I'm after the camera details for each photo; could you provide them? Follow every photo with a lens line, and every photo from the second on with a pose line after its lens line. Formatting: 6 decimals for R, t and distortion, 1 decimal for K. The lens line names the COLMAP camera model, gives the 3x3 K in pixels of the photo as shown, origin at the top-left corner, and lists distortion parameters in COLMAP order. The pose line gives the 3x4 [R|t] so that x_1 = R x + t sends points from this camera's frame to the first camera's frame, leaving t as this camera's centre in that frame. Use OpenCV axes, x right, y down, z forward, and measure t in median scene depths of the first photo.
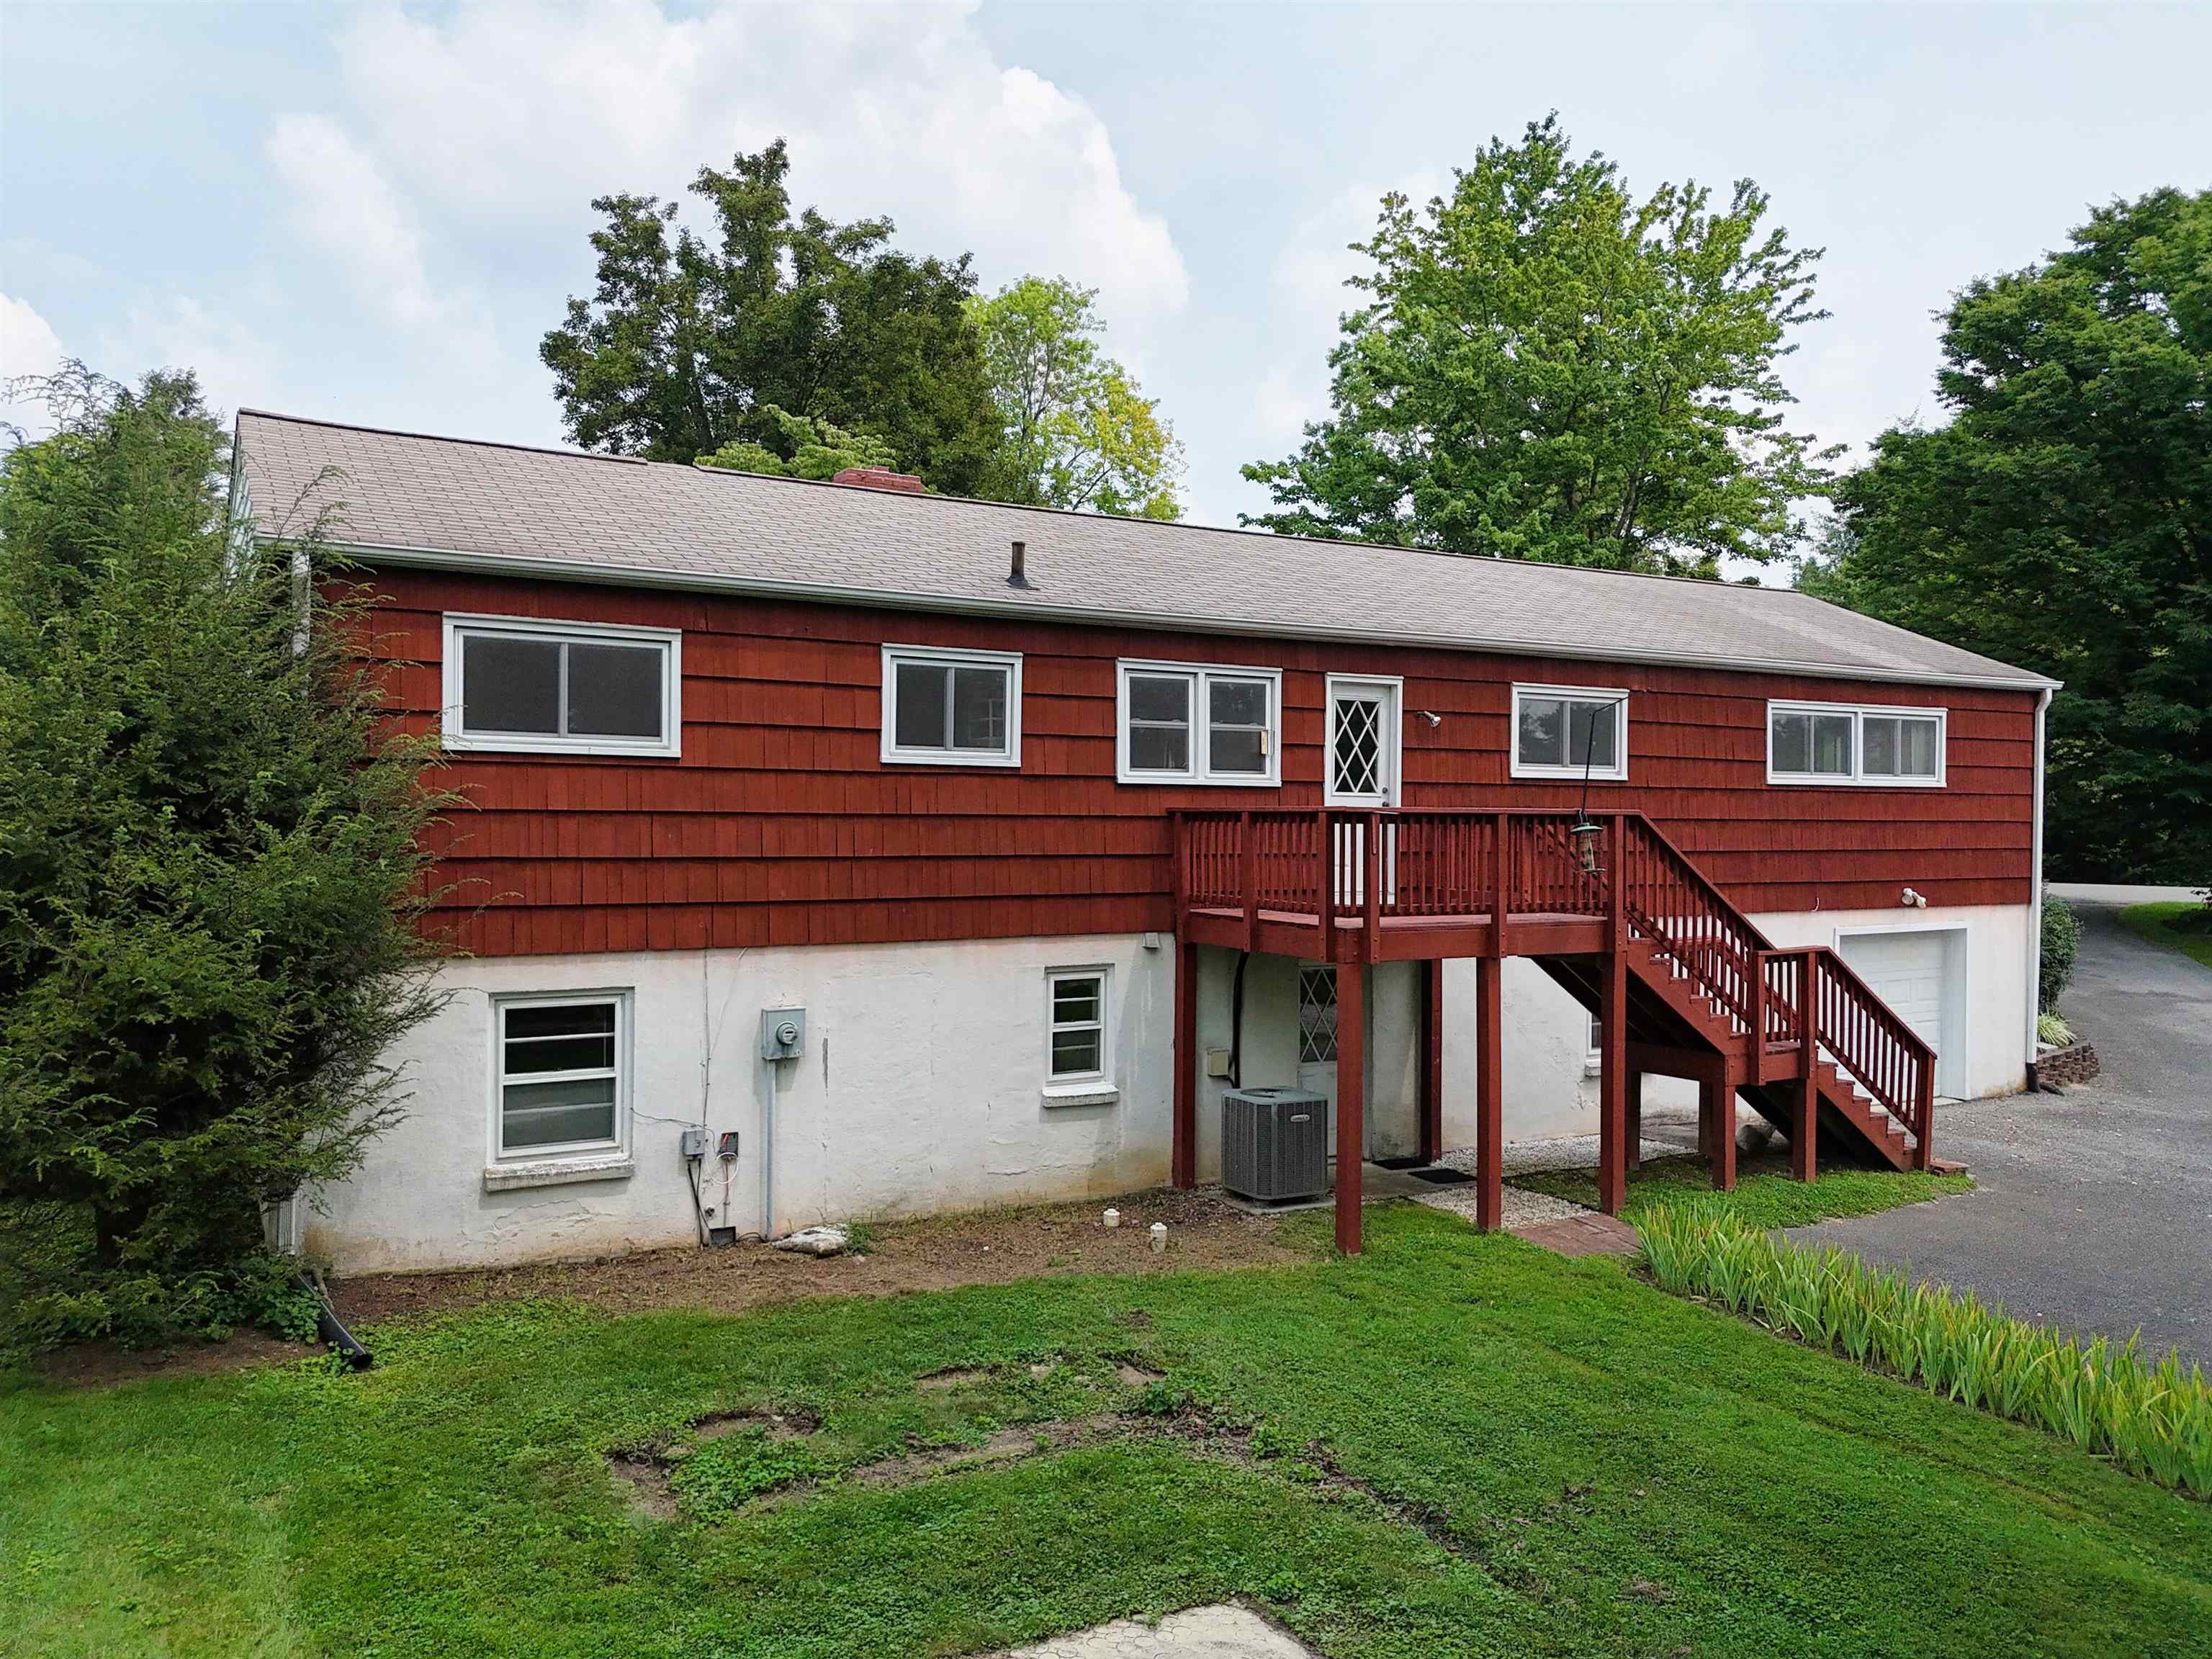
lens RADIAL K [[1625.7, 0, 1095.9], [0, 1625.7, 827.2], [0, 0, 1]] dist [0.079098, -0.081729]
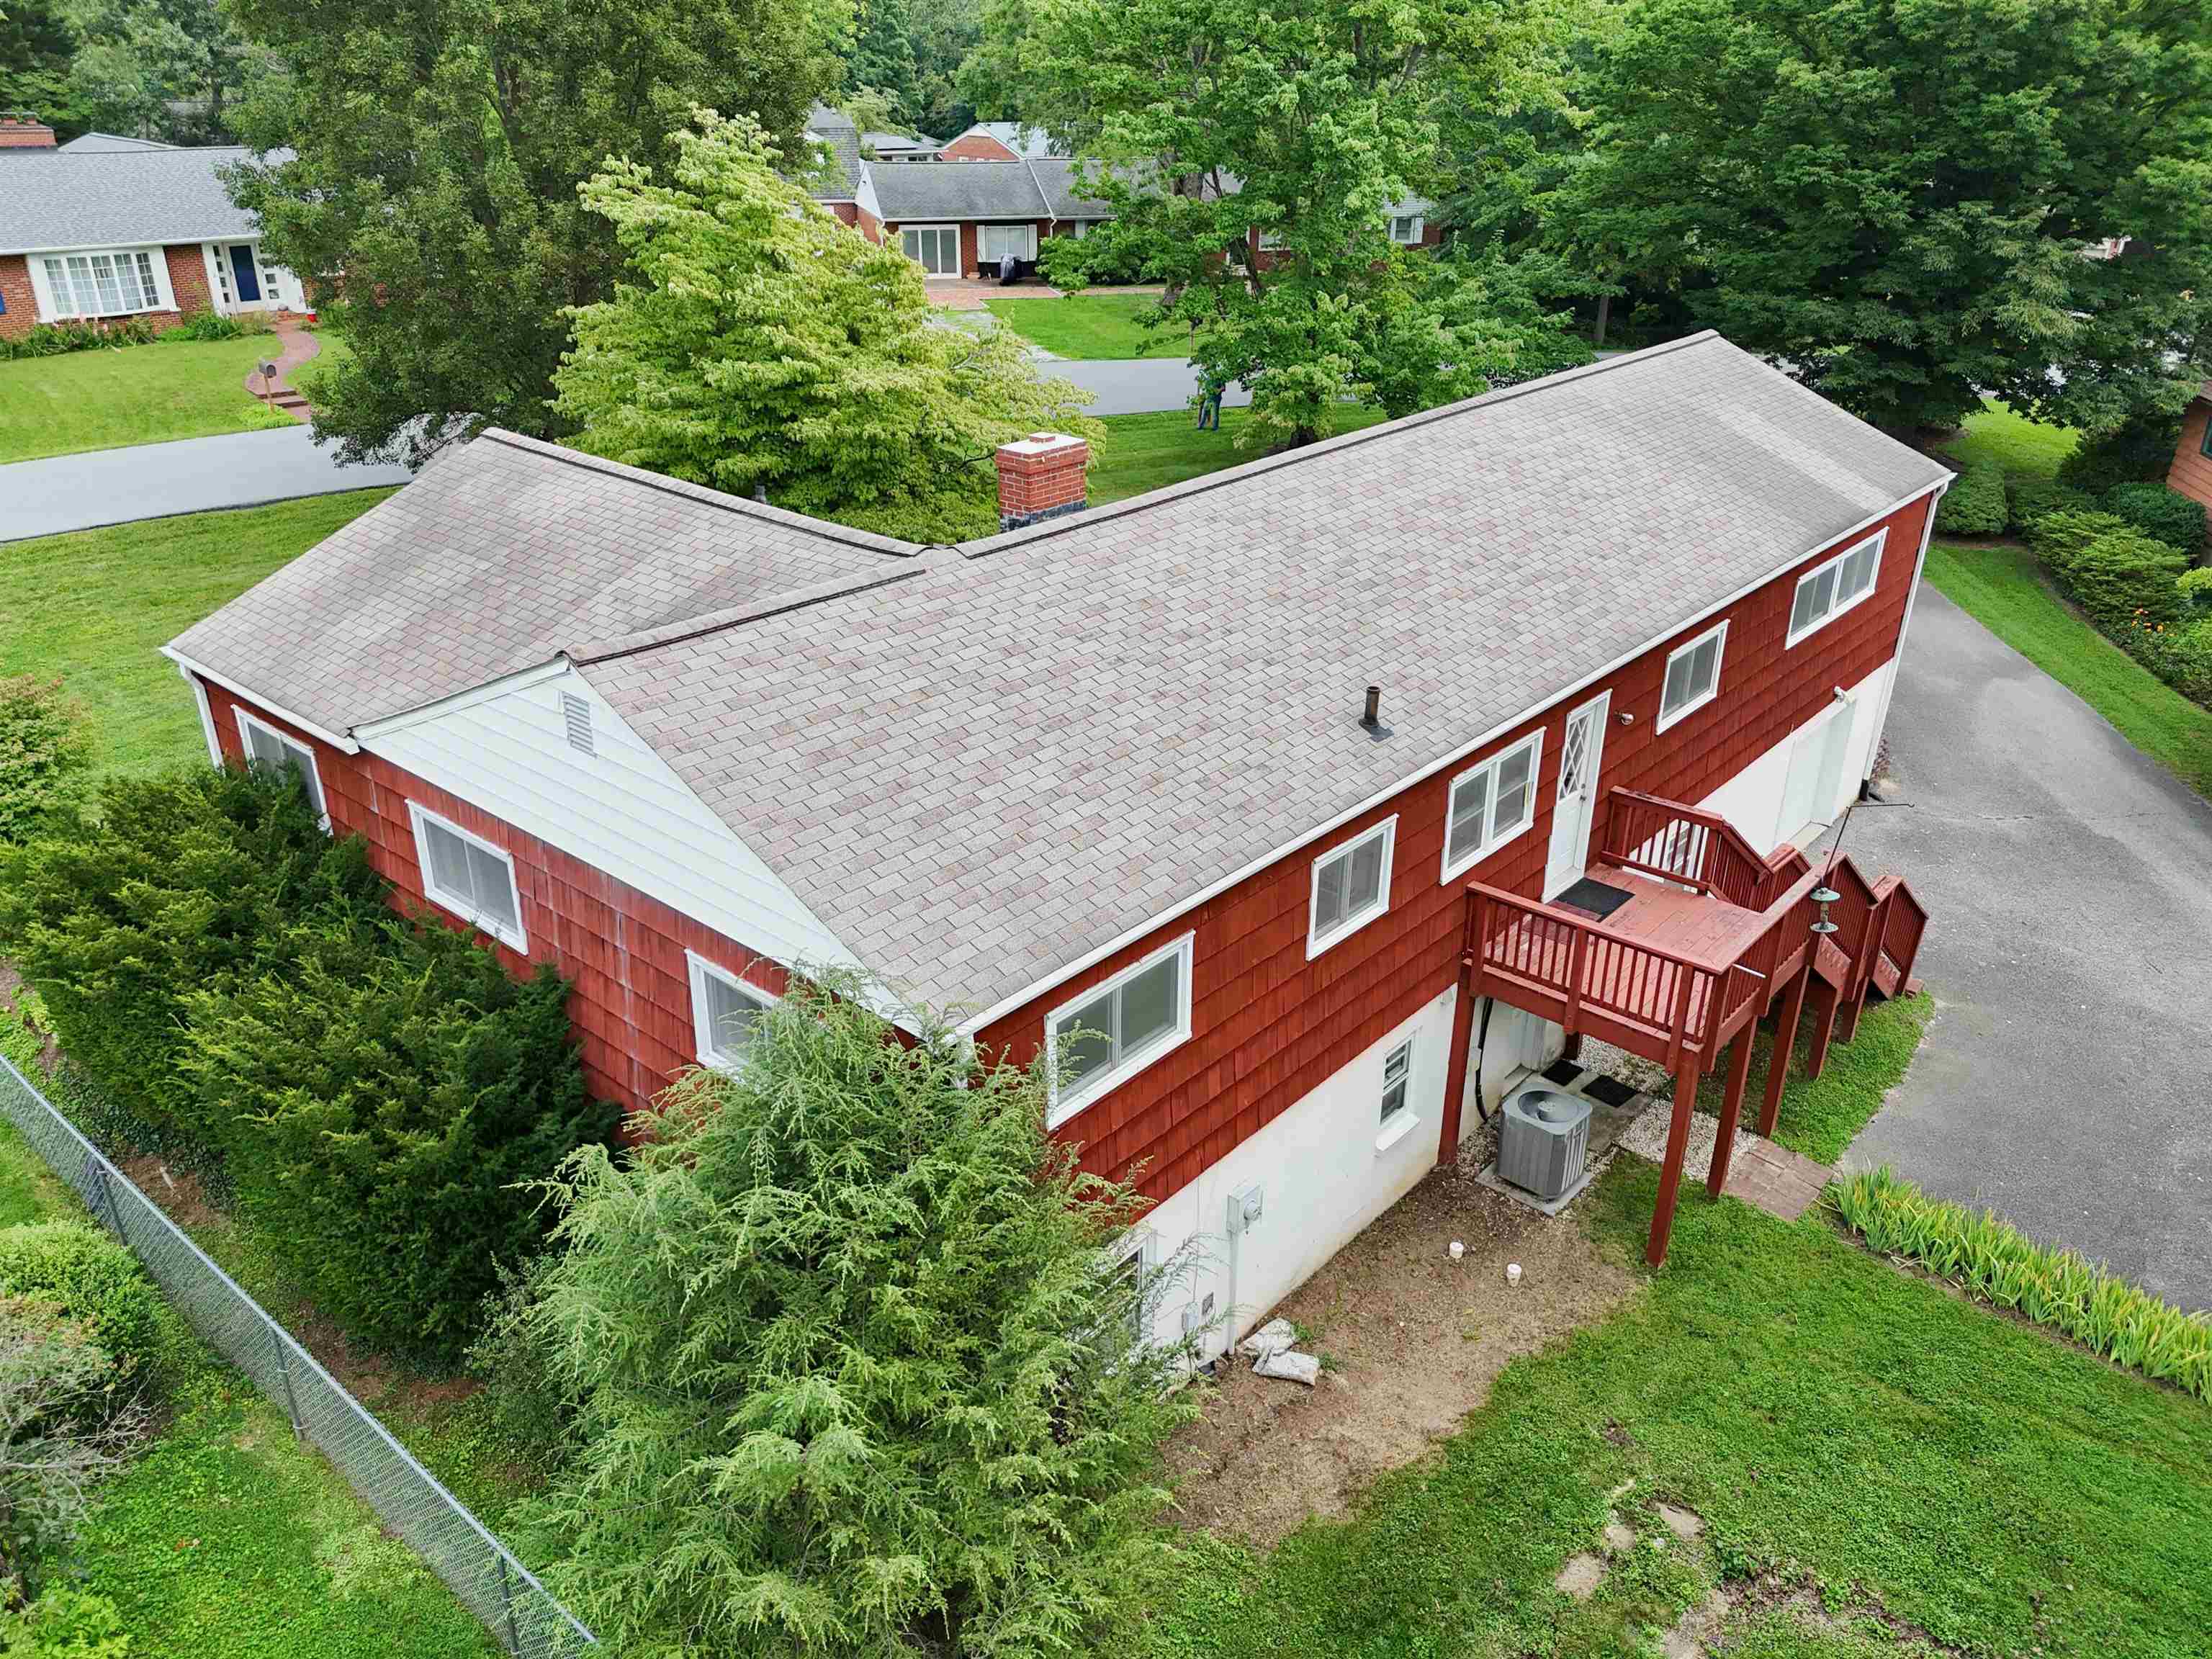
lens RADIAL K [[1644.1, 0, 1106.0], [0, 1644.1, 829.5], [0, 0, 1]] dist [0.082358, -0.068300]
pose [[0.942836, -0.145859, 0.299642, -0.491895], [0.003079, 0.902906, 0.429827, -0.504450], [-0.333243, -0.404334, 0.851741, 0.146000]]
